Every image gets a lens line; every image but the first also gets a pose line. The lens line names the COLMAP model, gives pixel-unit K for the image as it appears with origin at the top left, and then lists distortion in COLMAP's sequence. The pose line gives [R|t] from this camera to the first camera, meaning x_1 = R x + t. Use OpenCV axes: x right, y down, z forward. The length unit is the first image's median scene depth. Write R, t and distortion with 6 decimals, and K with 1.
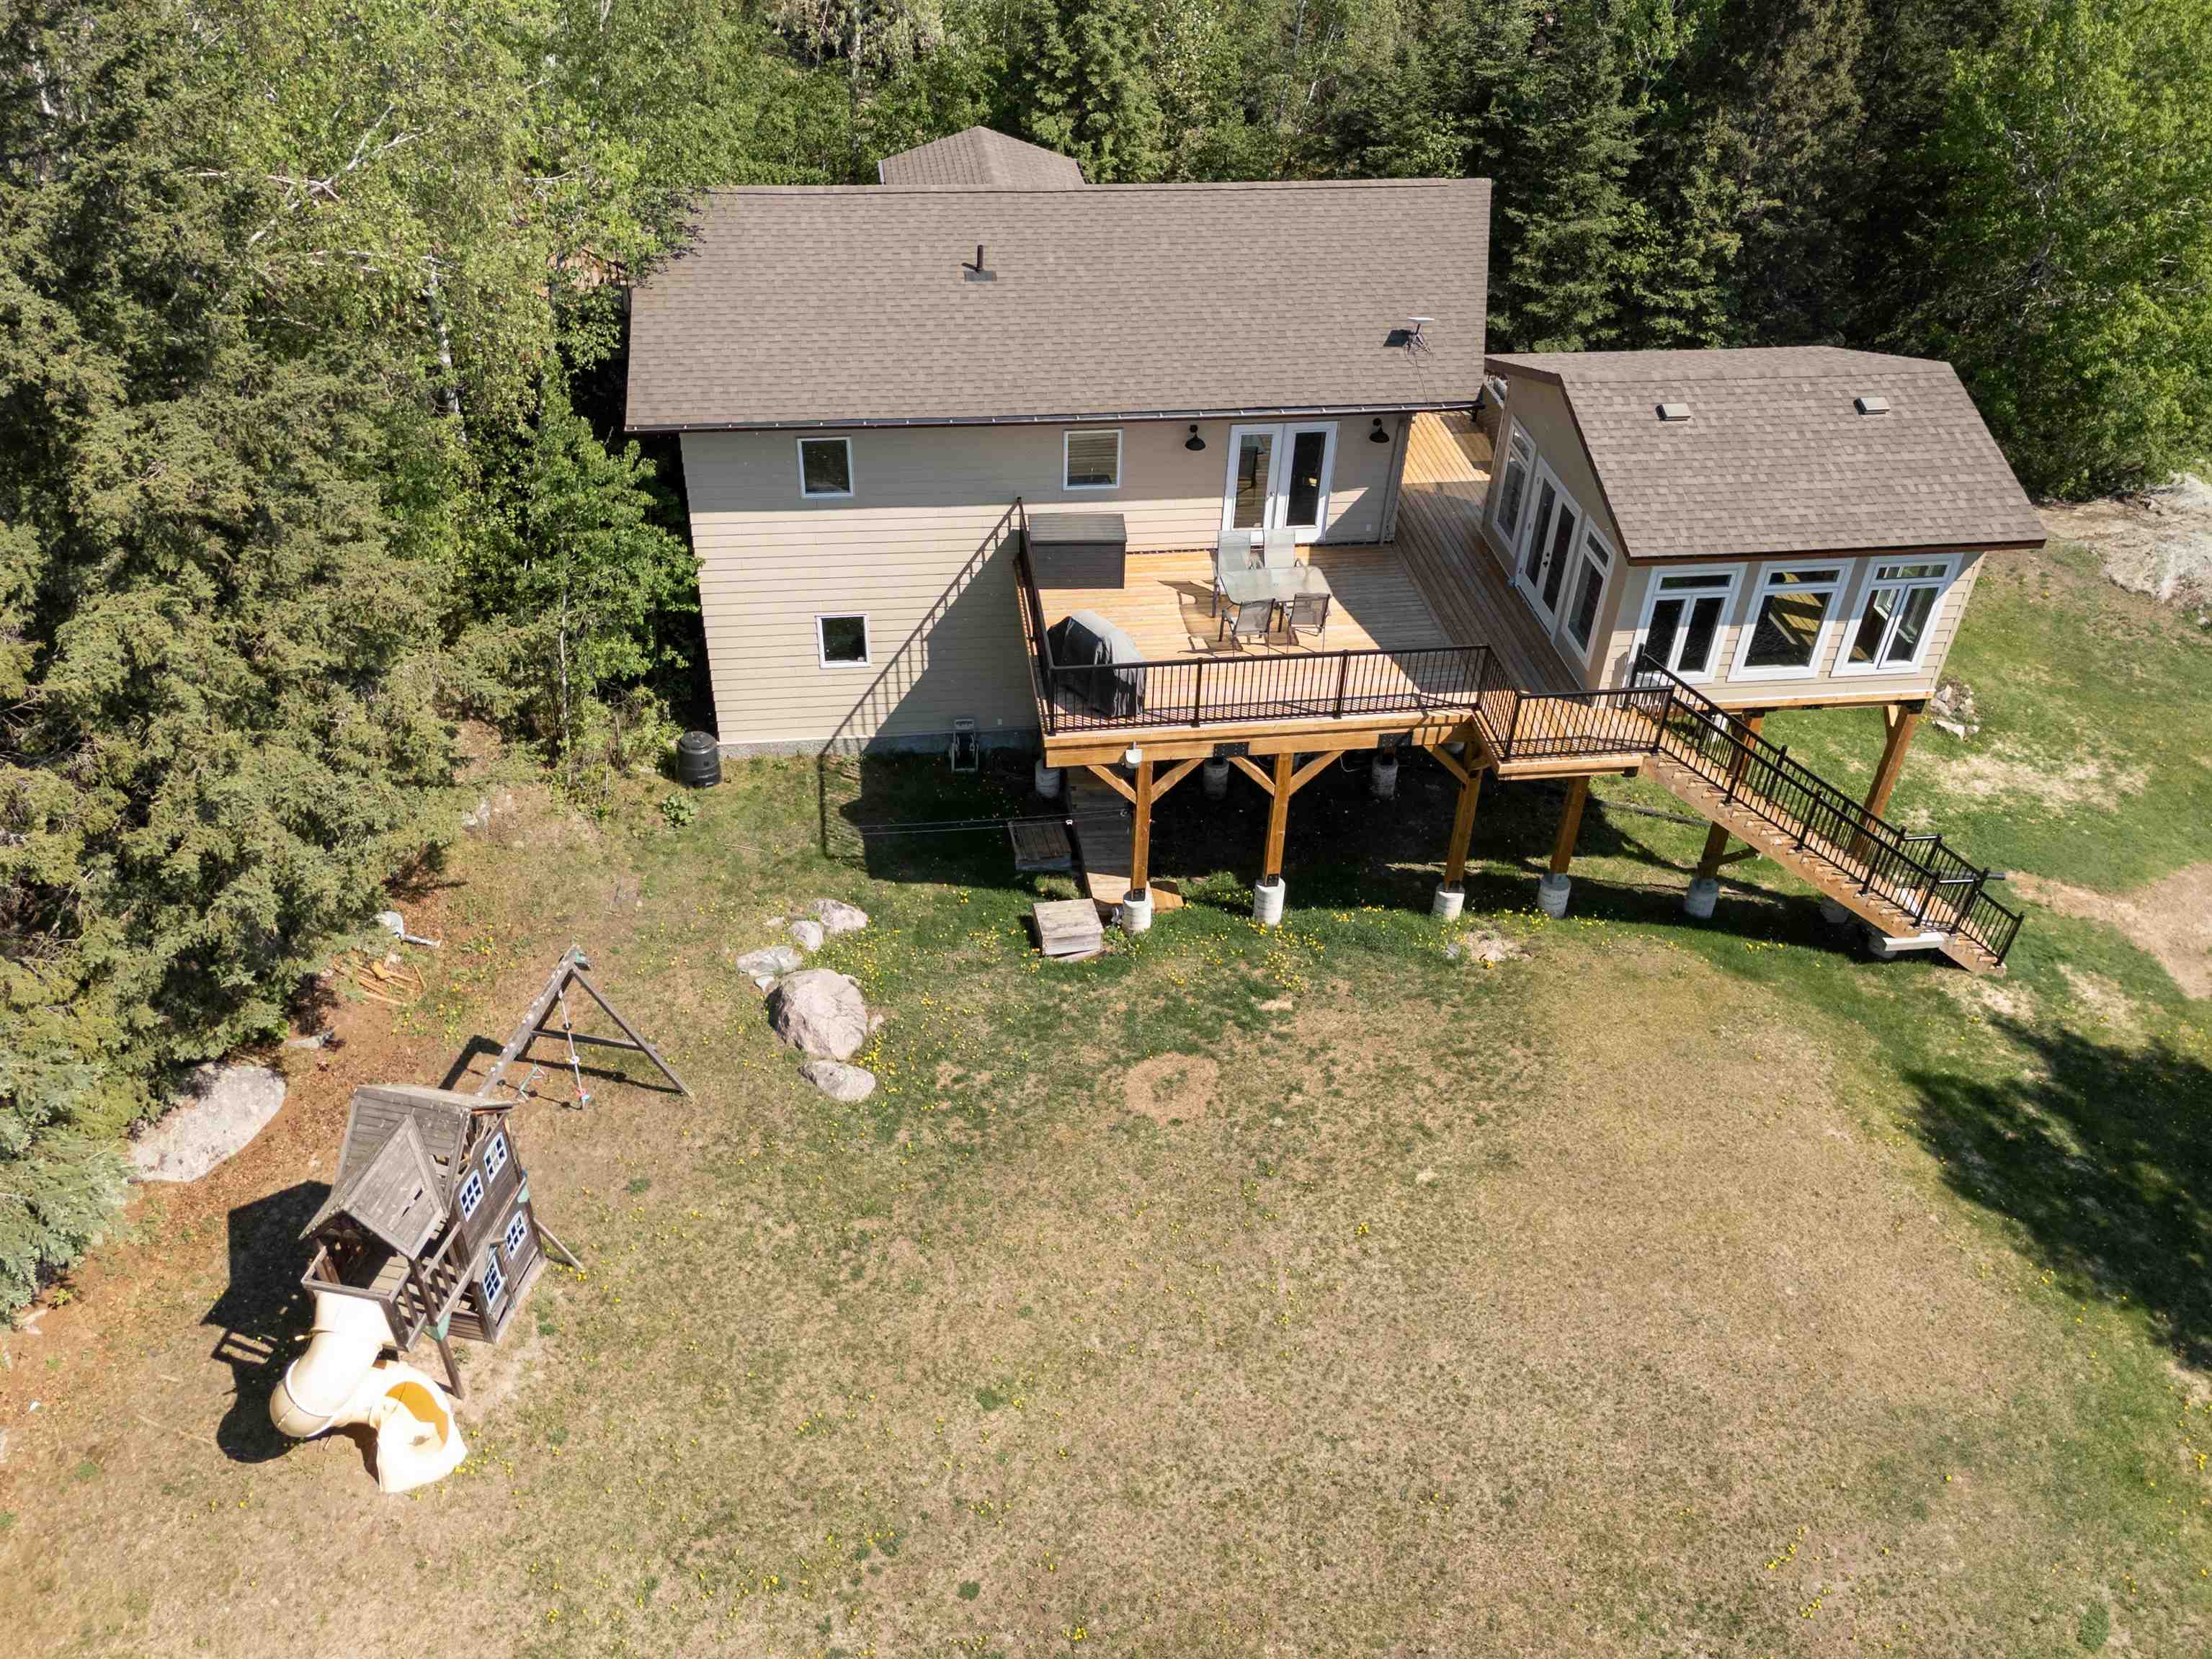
lens RADIAL K [[1703.5, 0, 1103.2], [0, 1703.5, 809.9], [0, 0, 1]] dist [0.028847, -0.007117]
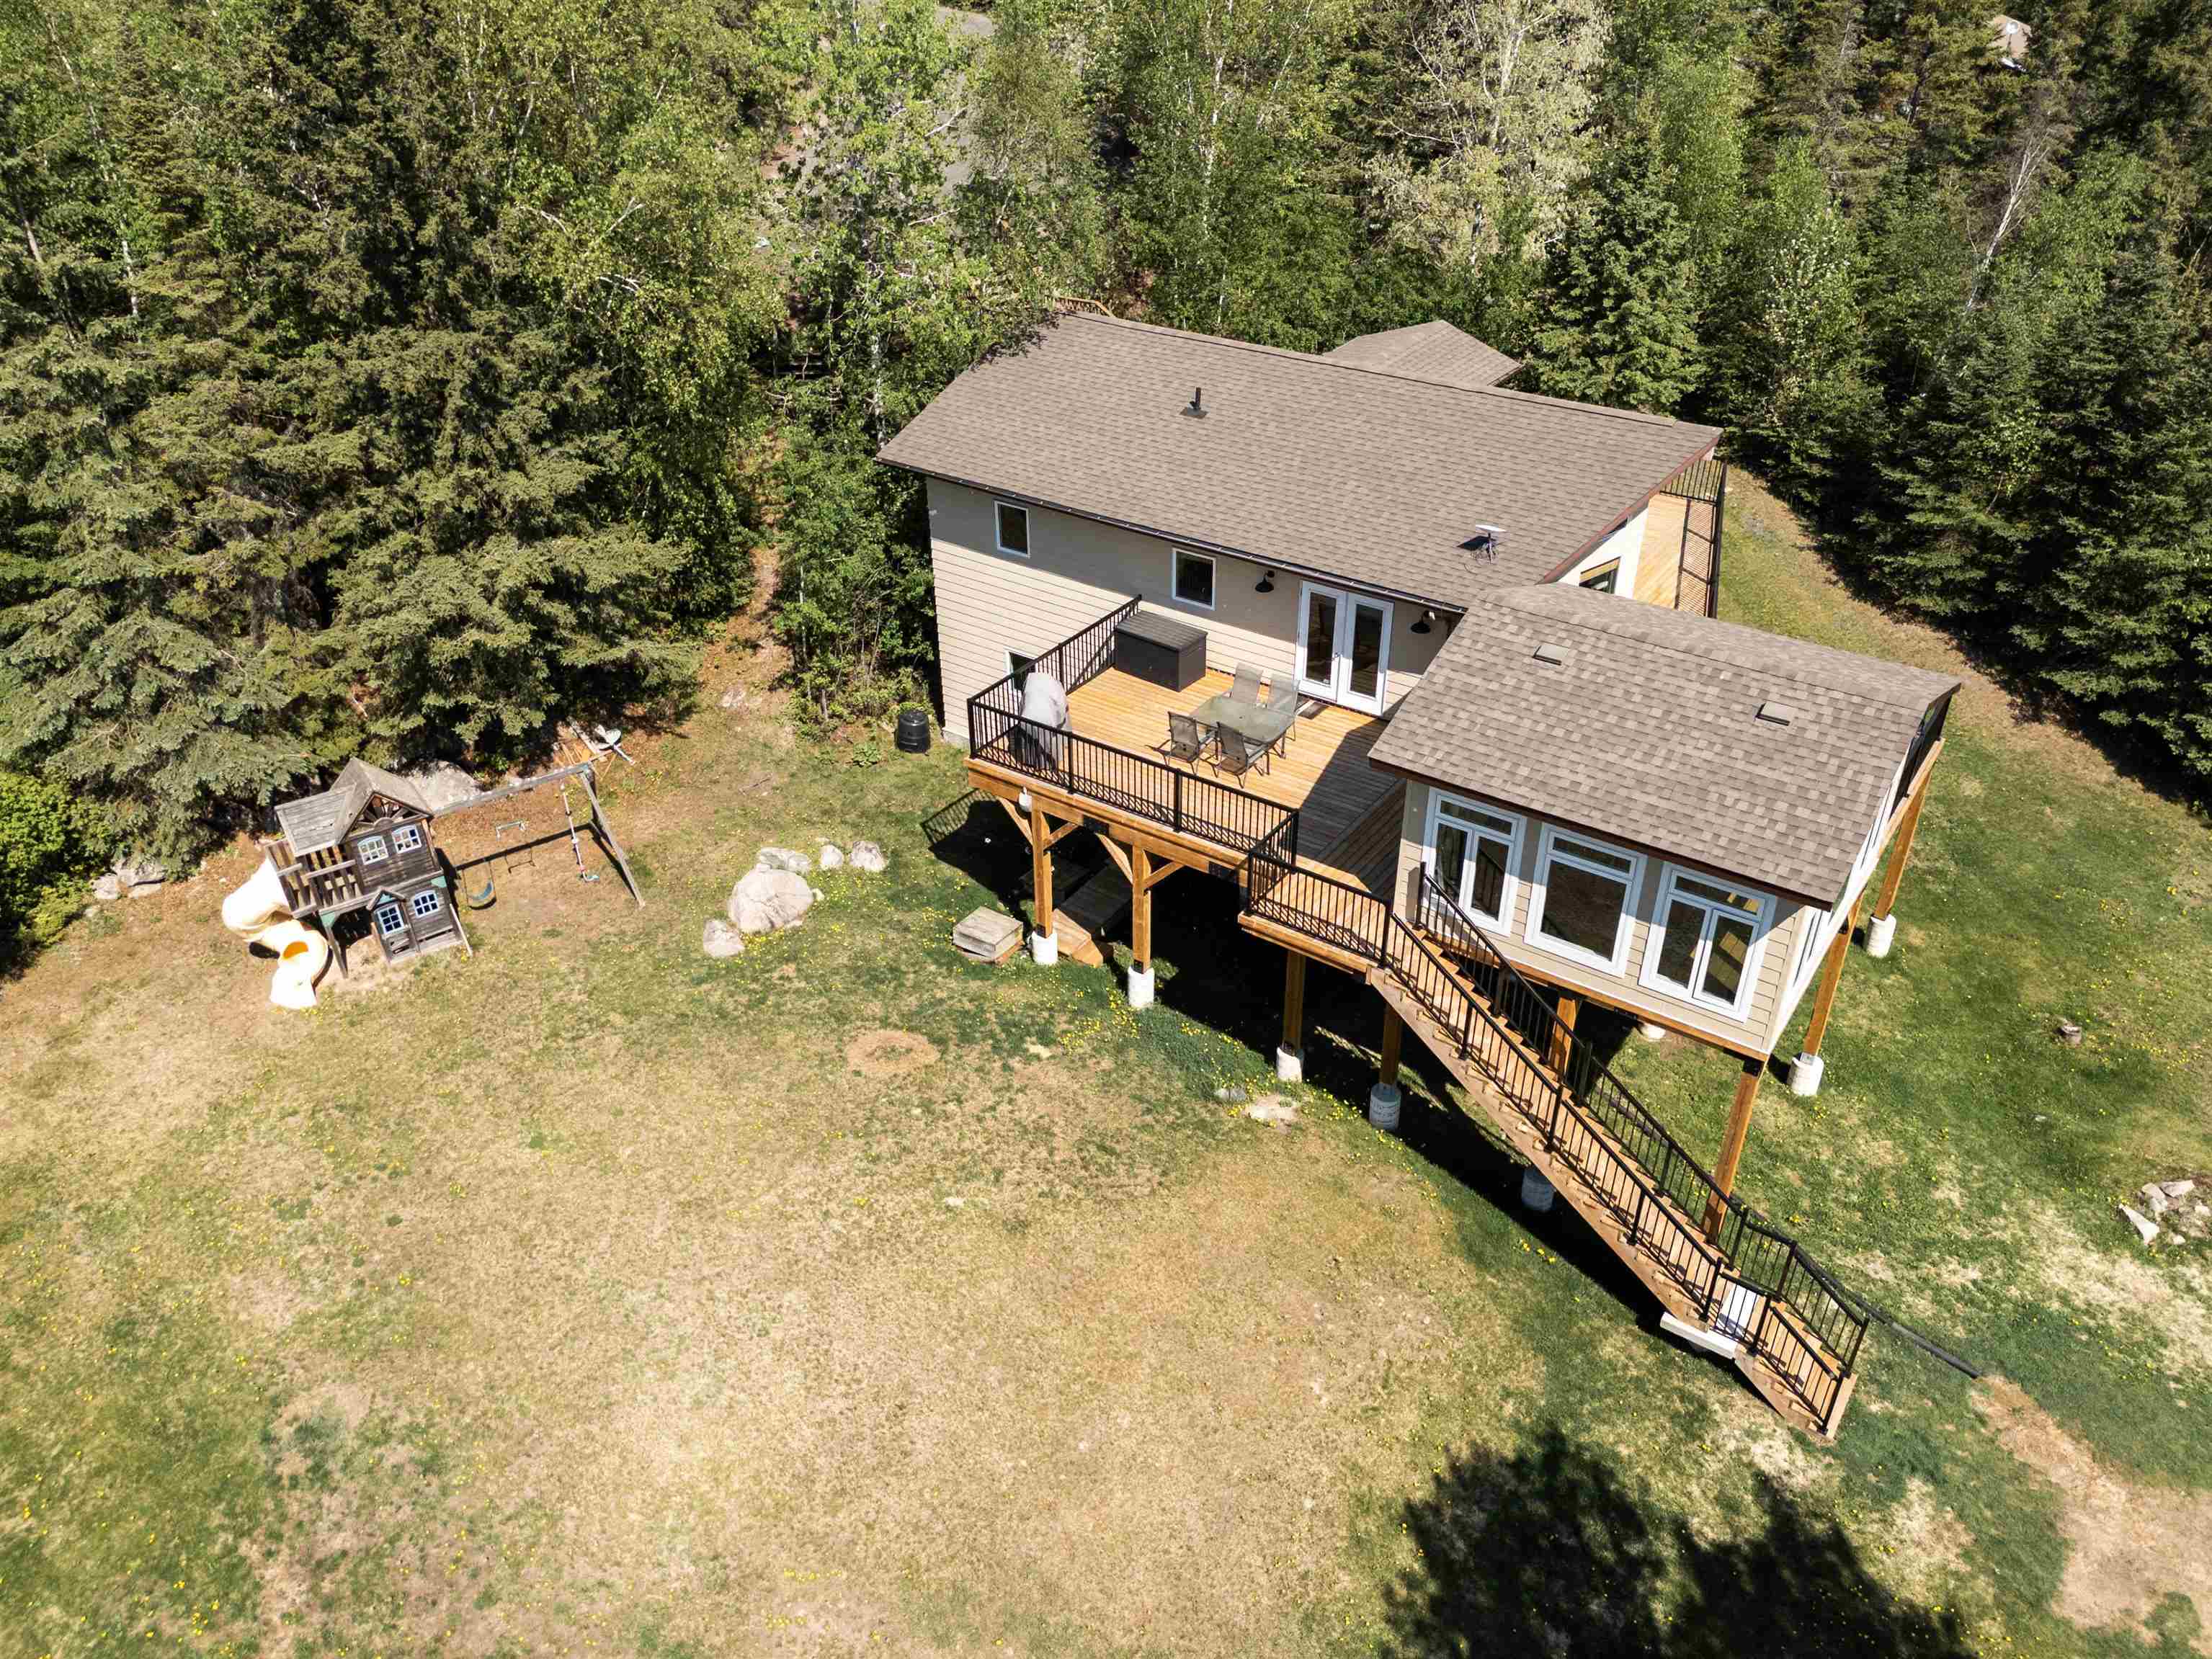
lens RADIAL K [[1625.9, 0, 1135.3], [0, 1625.9, 829.1], [0, 0, 1]] dist [0.027091, -0.009932]
pose [[0.731061, 0.334726, -0.594566, 0.710263], [-0.387730, 0.920831, 0.041663, -0.085208], [0.561440, 0.200073, 0.802967, 0.141837]]
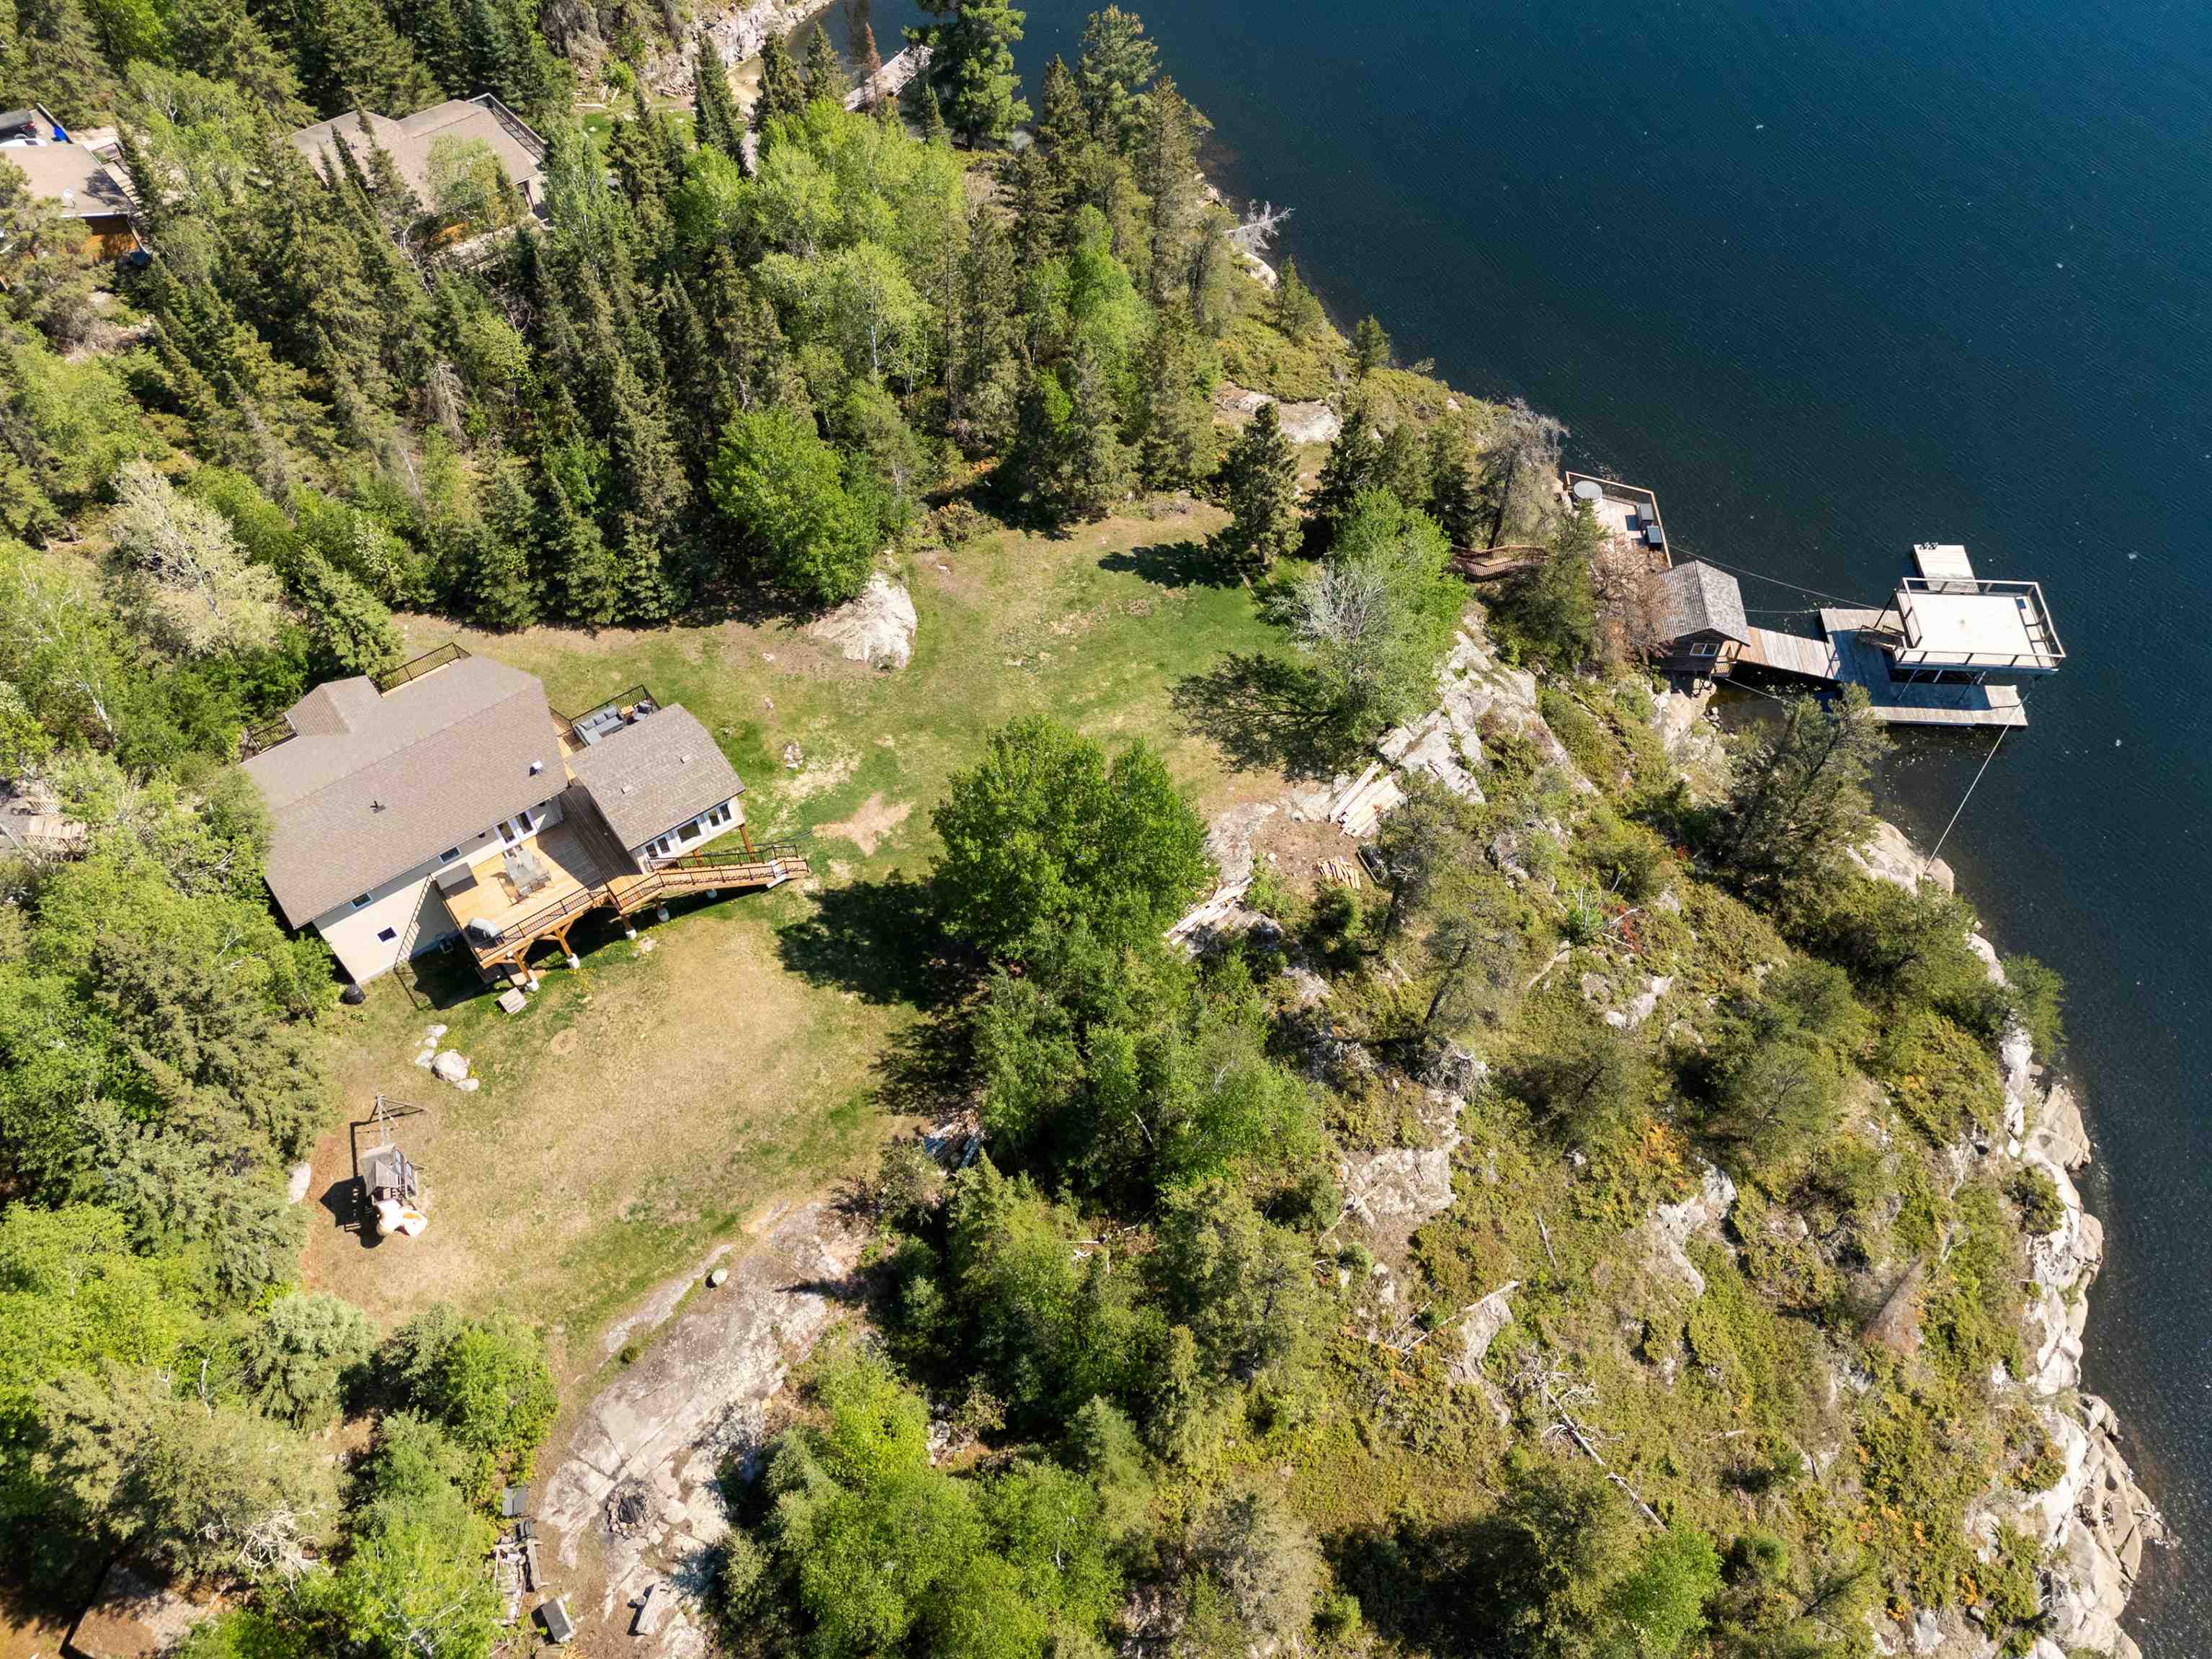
lens RADIAL K [[1625.9, 0, 1135.3], [0, 1625.9, 829.1], [0, 0, 1]] dist [0.027091, -0.009932]
pose [[0.870762, -0.408352, 0.273903, 0.282443], [0.312092, 0.889450, 0.333882, -0.854001], [-0.379964, -0.205249, 0.901942, -2.059239]]
